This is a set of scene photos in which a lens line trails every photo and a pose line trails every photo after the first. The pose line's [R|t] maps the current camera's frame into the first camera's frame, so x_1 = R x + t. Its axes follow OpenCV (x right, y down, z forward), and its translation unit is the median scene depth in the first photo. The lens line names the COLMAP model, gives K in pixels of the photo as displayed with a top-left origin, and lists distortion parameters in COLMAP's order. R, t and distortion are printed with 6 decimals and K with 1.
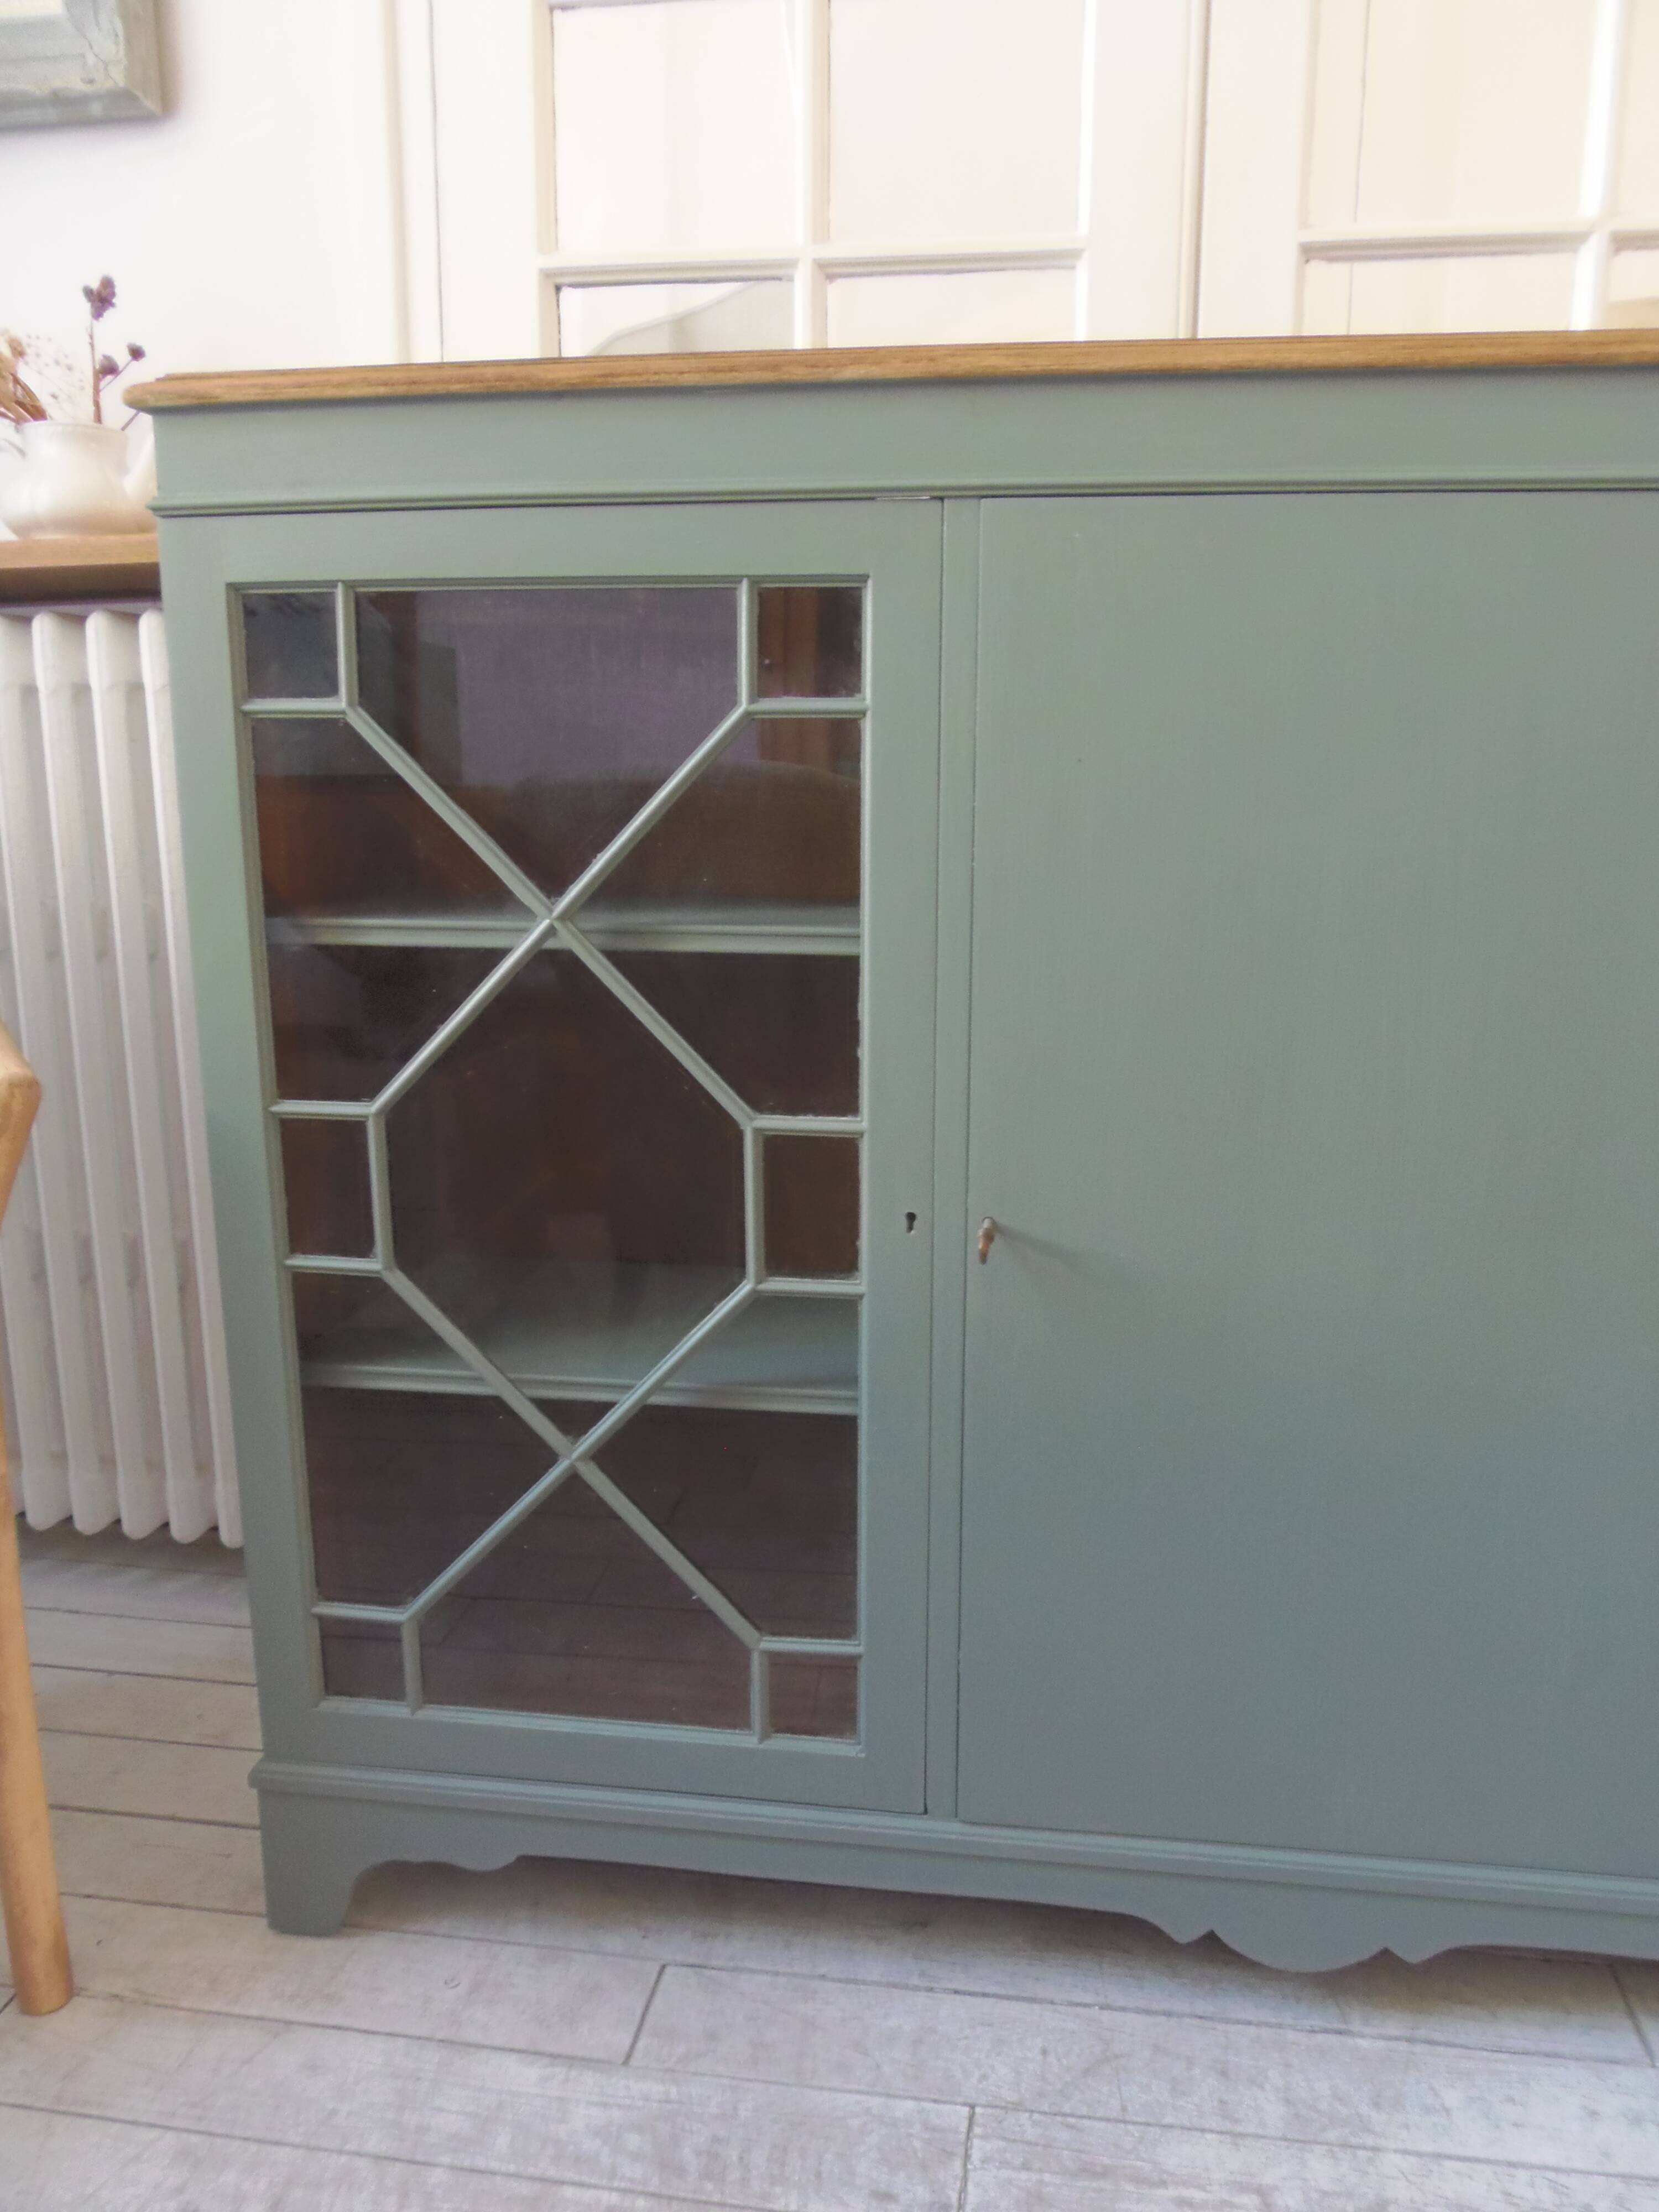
lens RADIAL K [[1580.5, 0, 875.6], [0, 1580.5, 1133.3], [0, 0, 1]] dist [-0.008955, -0.010929]
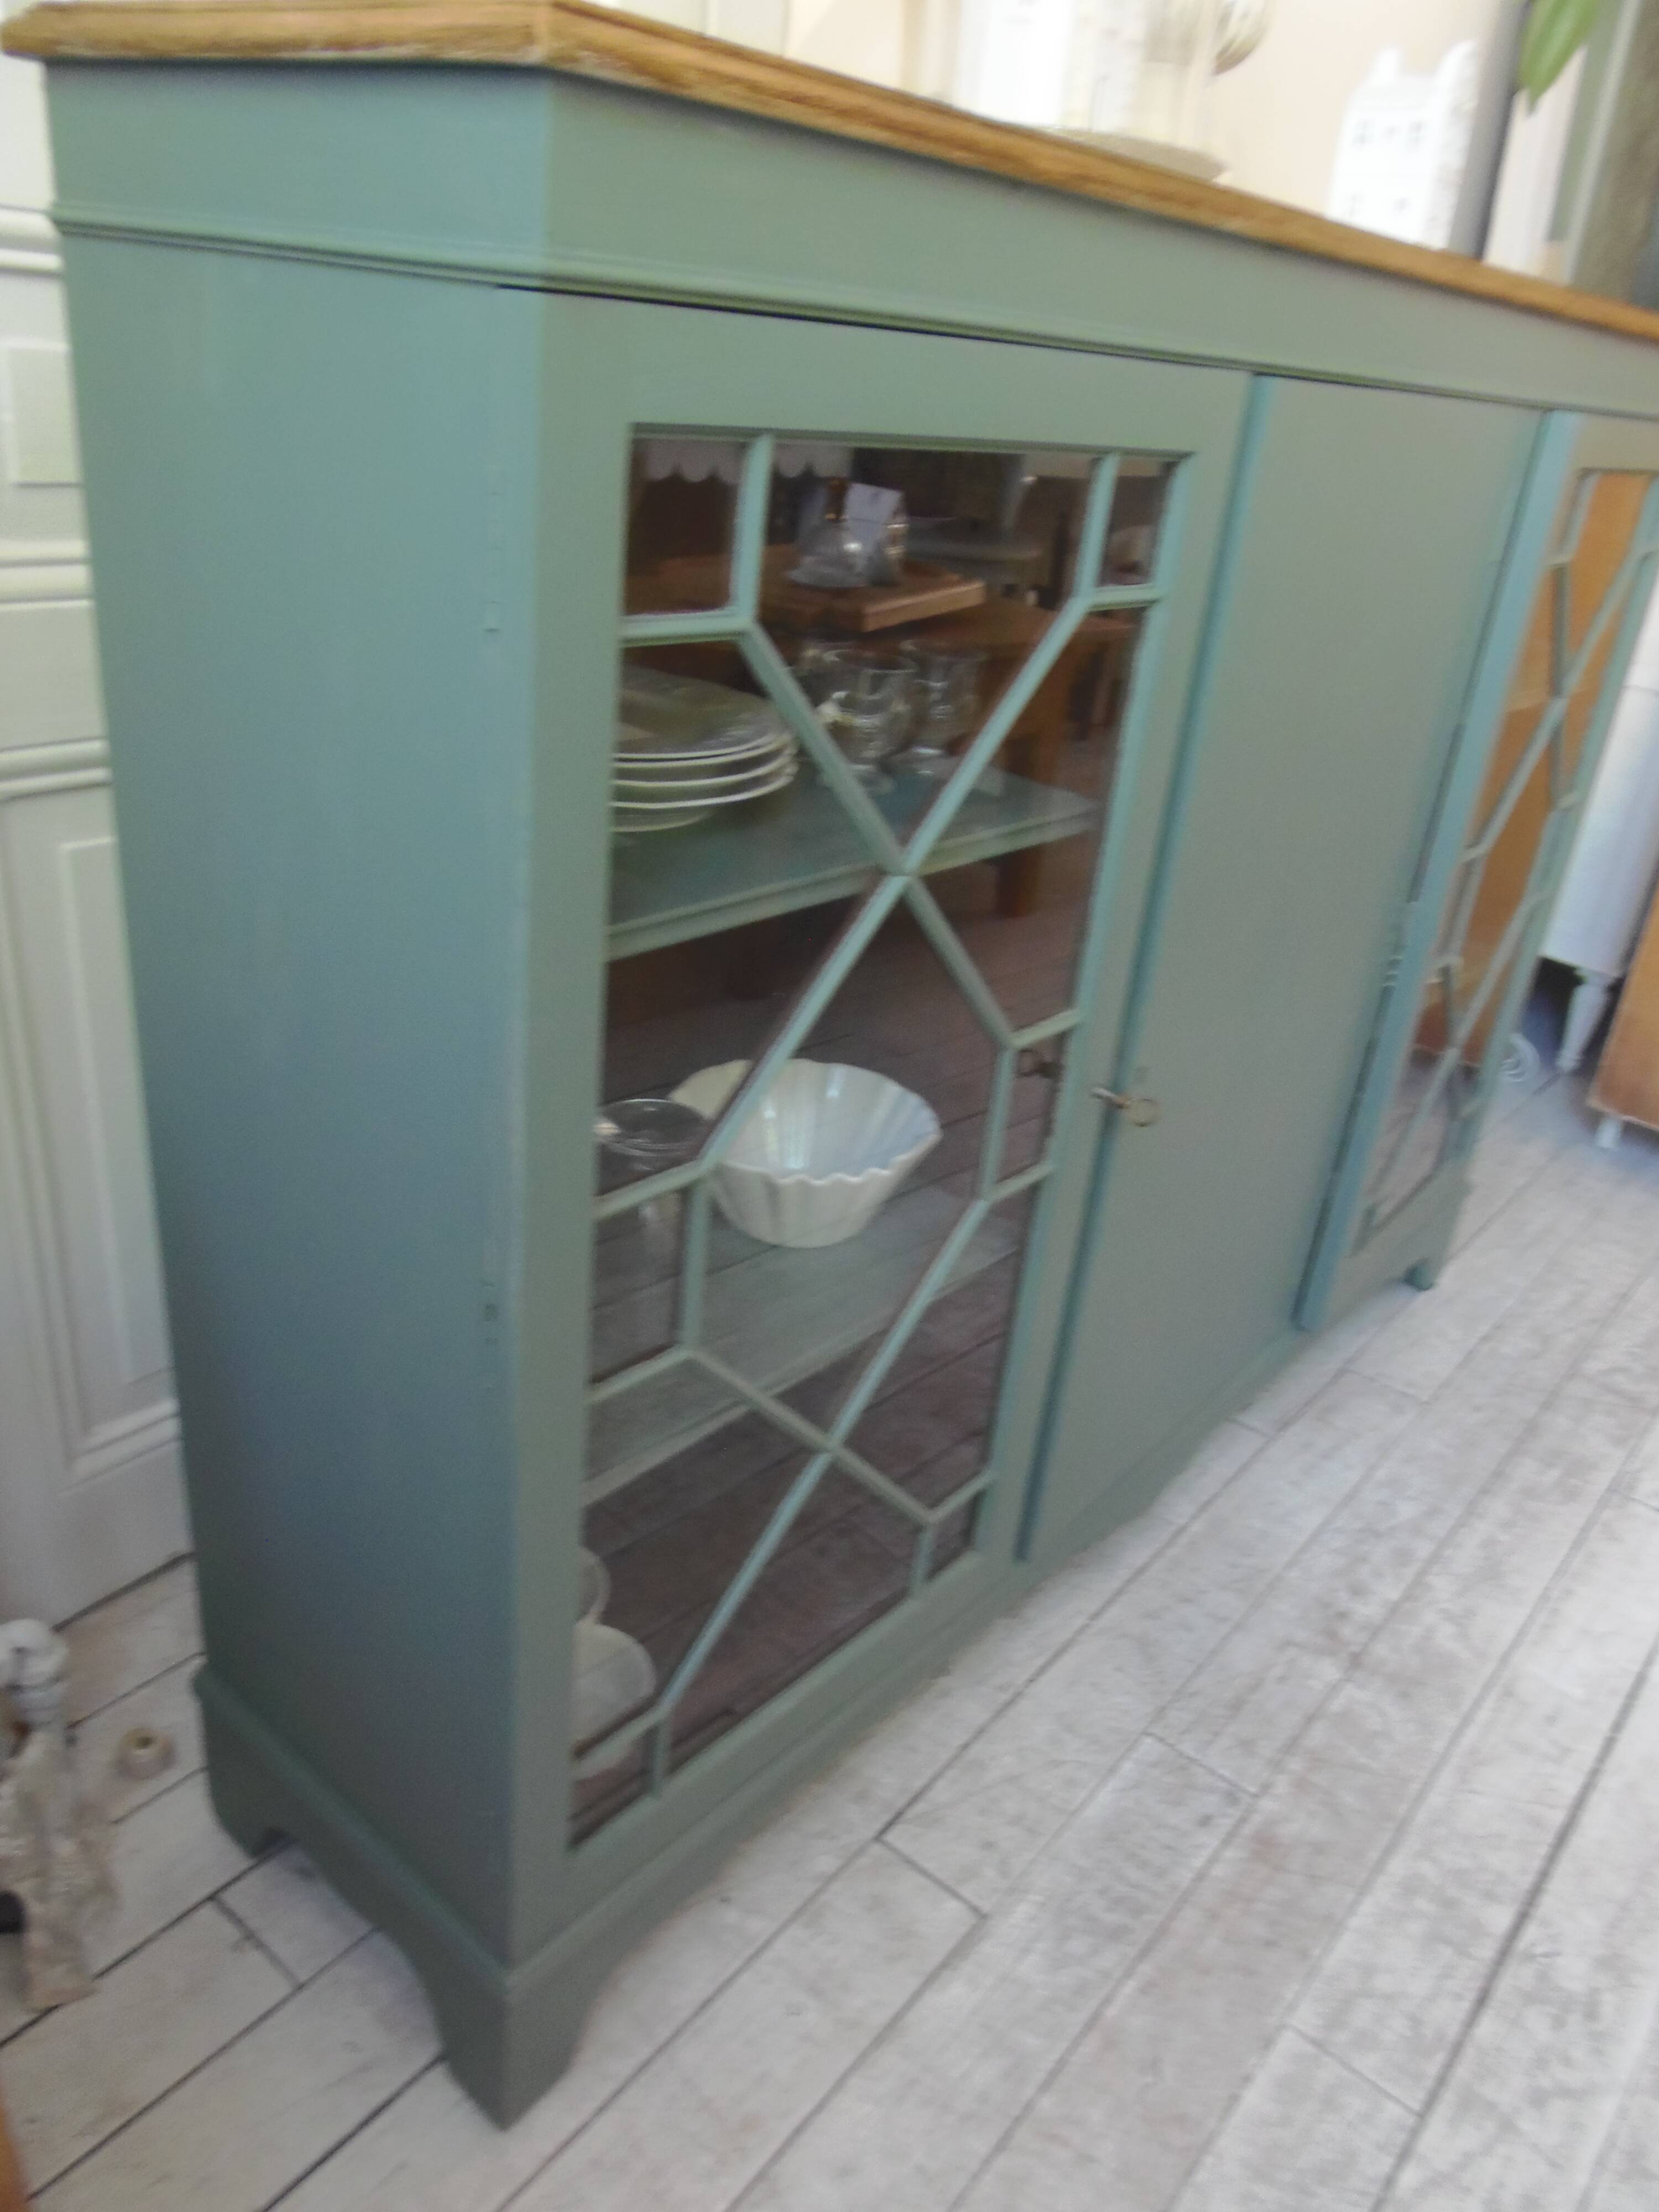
lens RADIAL K [[1580.5, 0, 825.9], [0, 1580.5, 1099.6], [0, 0, 1]] dist [-0.008955, -0.010929]
pose [[0.515680, -0.326369, 0.792185, -0.877416], [0.084293, 0.939446, 0.332167, -0.292159], [-0.852625, -0.104516, 0.511964, 0.601063]]
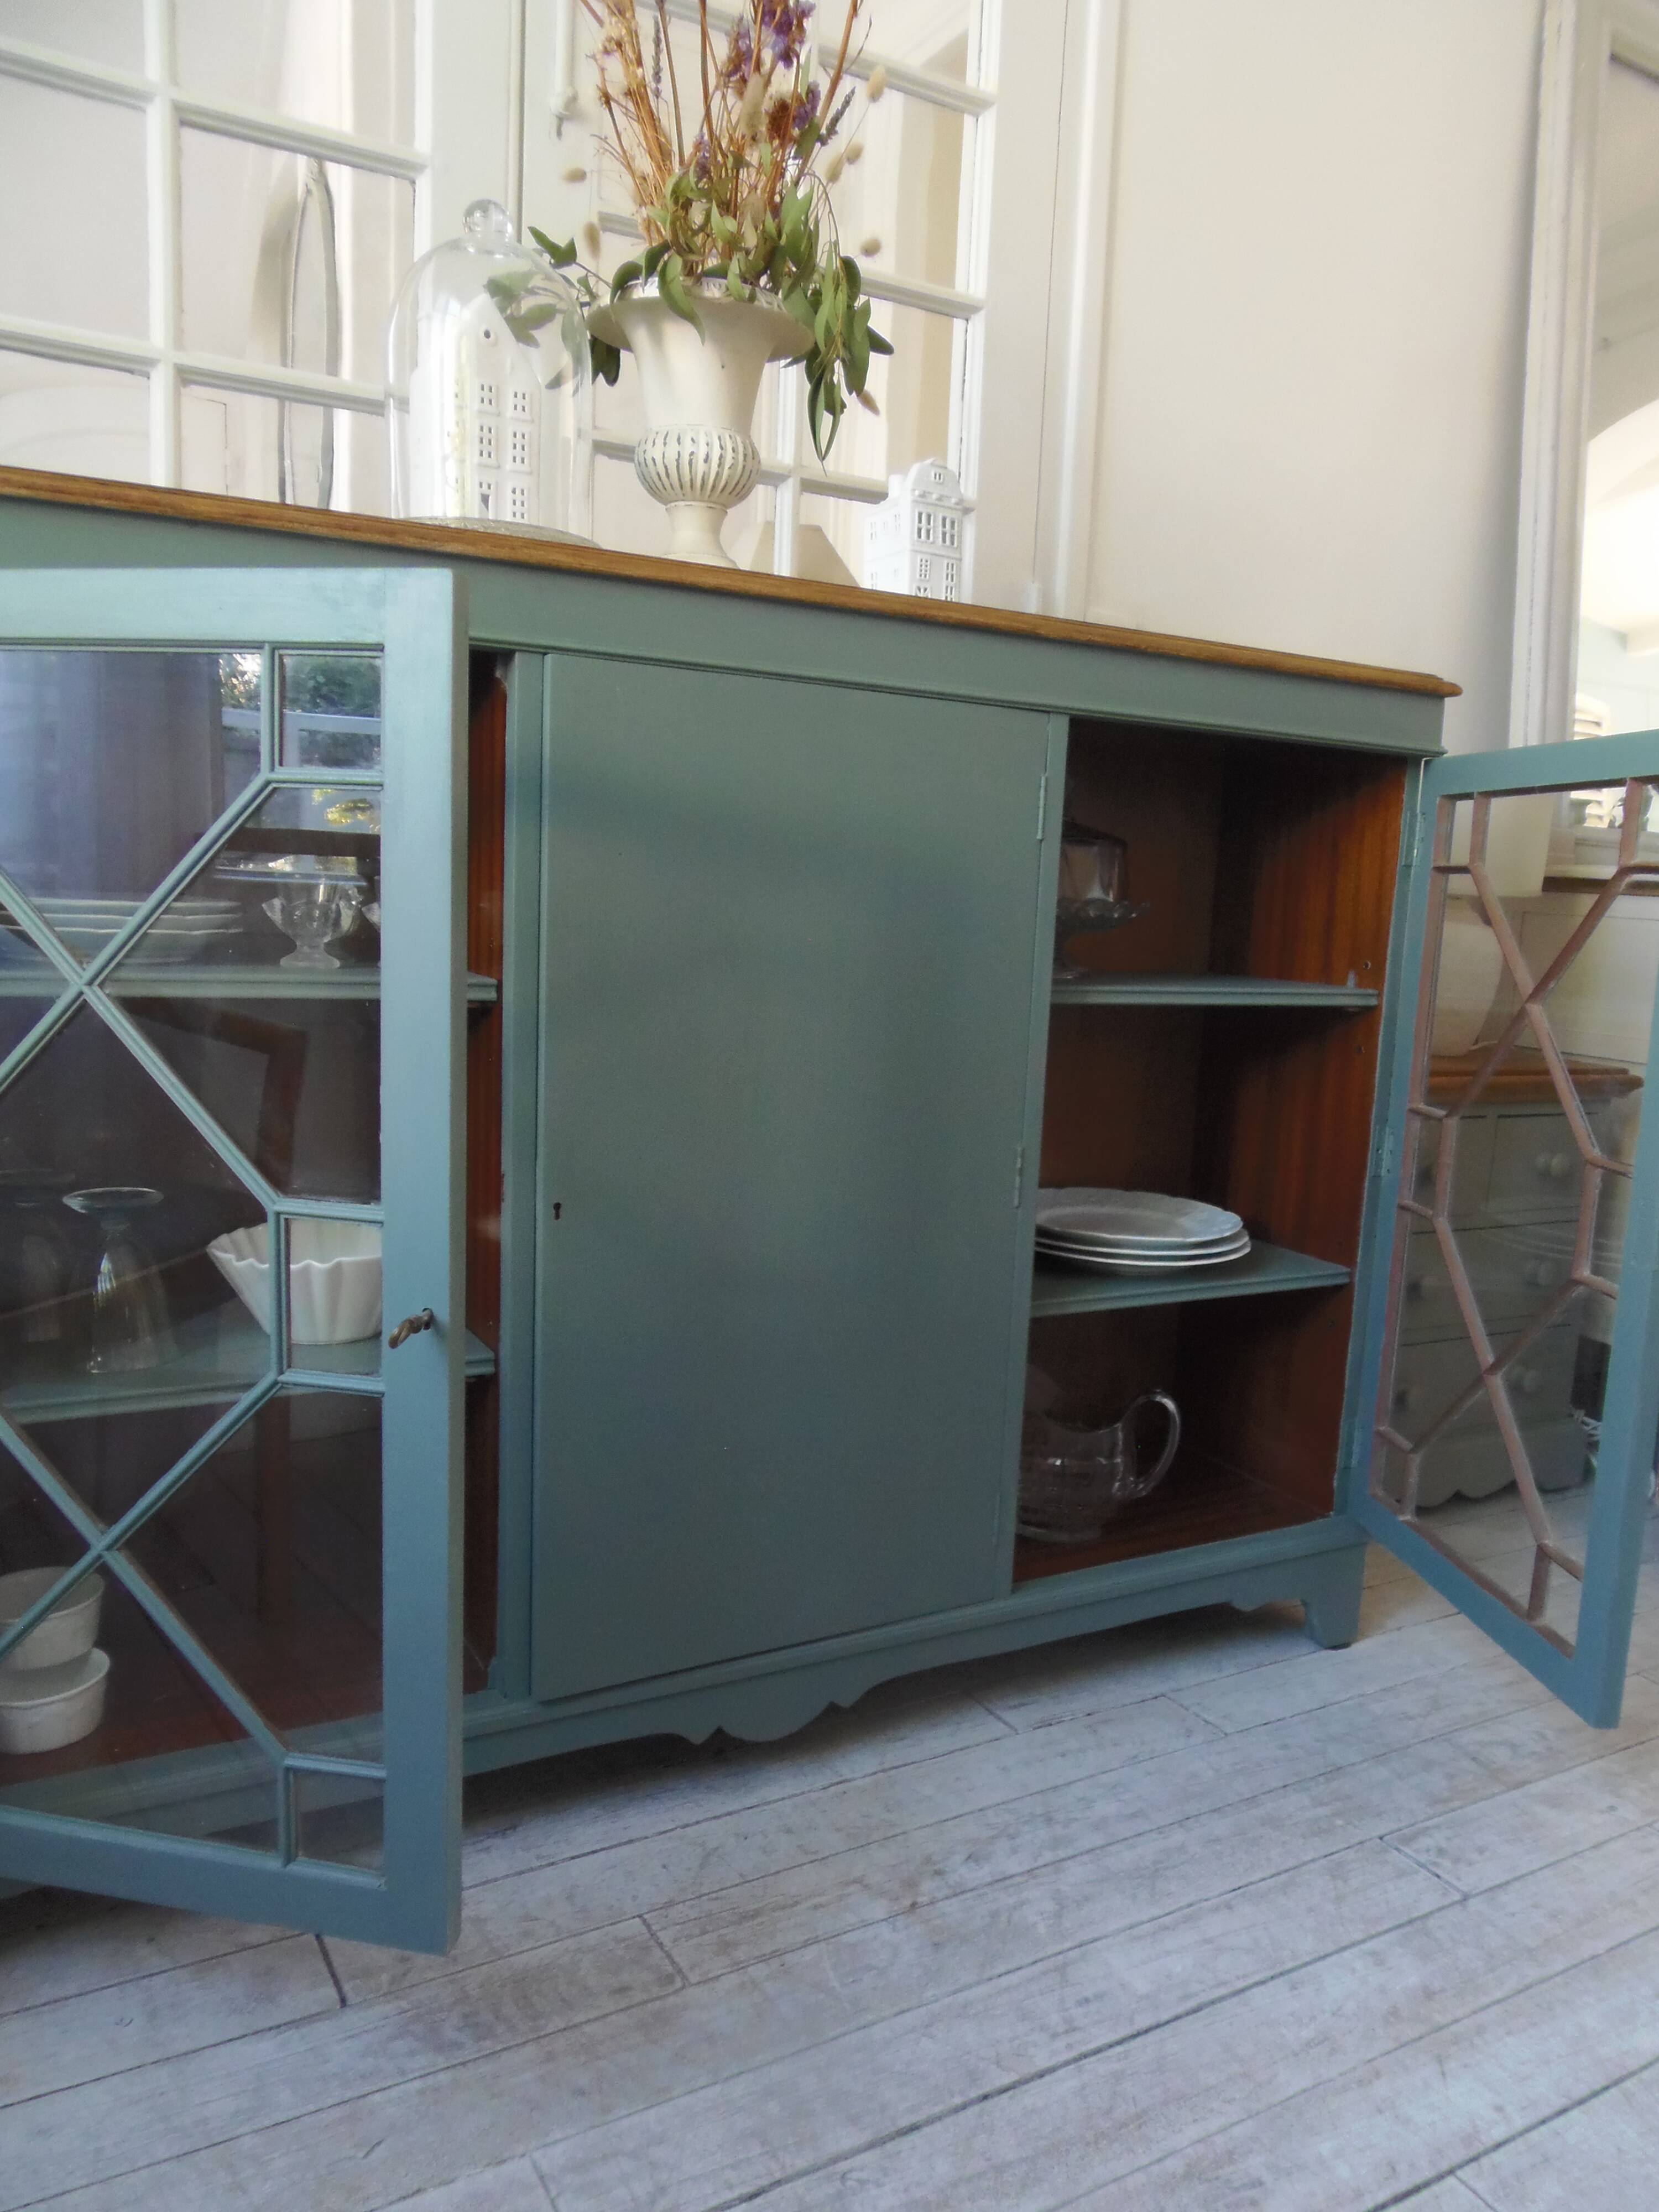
lens RADIAL K [[1580.5, 0, 851.5], [0, 1580.5, 1151.3], [0, 0, 1]] dist [-0.008955, -0.010929]
pose [[0.783545, -0.069710, 0.617412, -0.519406], [0.089348, 0.996000, -0.000935, 0.026649], [-0.614877, 0.055897, 0.786640, -0.120872]]
